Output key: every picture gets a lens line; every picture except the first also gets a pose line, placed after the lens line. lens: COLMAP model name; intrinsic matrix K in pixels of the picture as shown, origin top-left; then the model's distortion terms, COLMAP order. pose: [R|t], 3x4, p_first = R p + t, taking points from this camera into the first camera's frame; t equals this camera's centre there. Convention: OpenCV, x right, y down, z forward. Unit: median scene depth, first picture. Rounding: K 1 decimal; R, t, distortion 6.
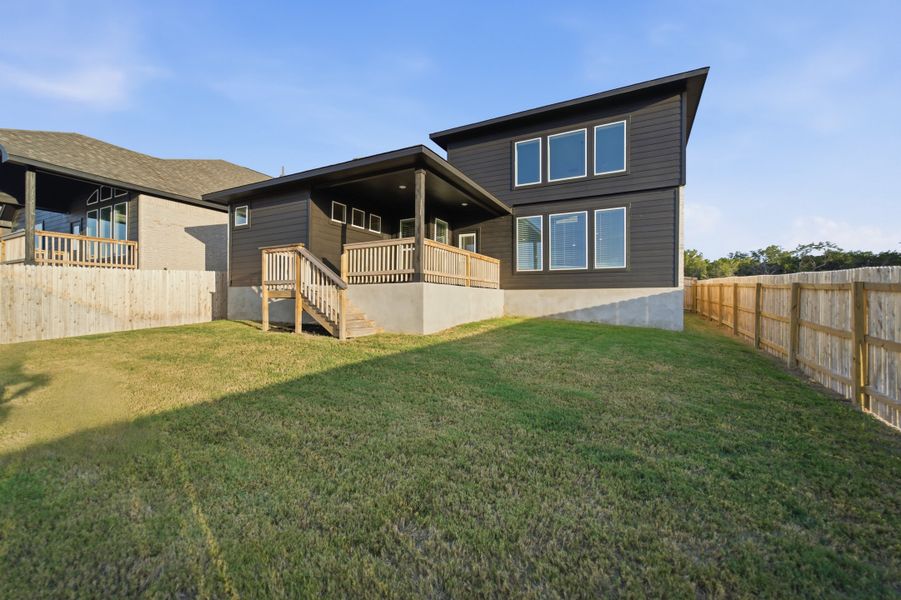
lens RADIAL K [[370.5, 0, 447.7], [0, 370.5, 299.1], [0, 0, 1]] dist [-0.002536, 0.000125]
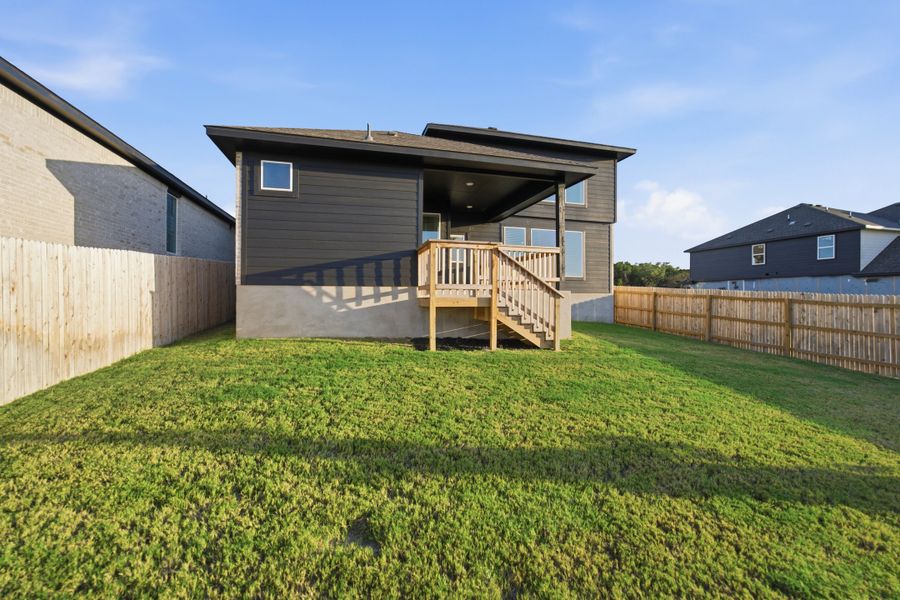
lens RADIAL K [[370.1, 0, 447.2], [0, 370.1, 299.1], [0, 0, 1]] dist [-0.002536, 0.000125]
pose [[0.741725, -0.004555, 0.670688, -0.830176], [-0.010574, 0.999773, 0.018484, -0.028669], [-0.670620, -0.020802, 0.741509, 0.356847]]
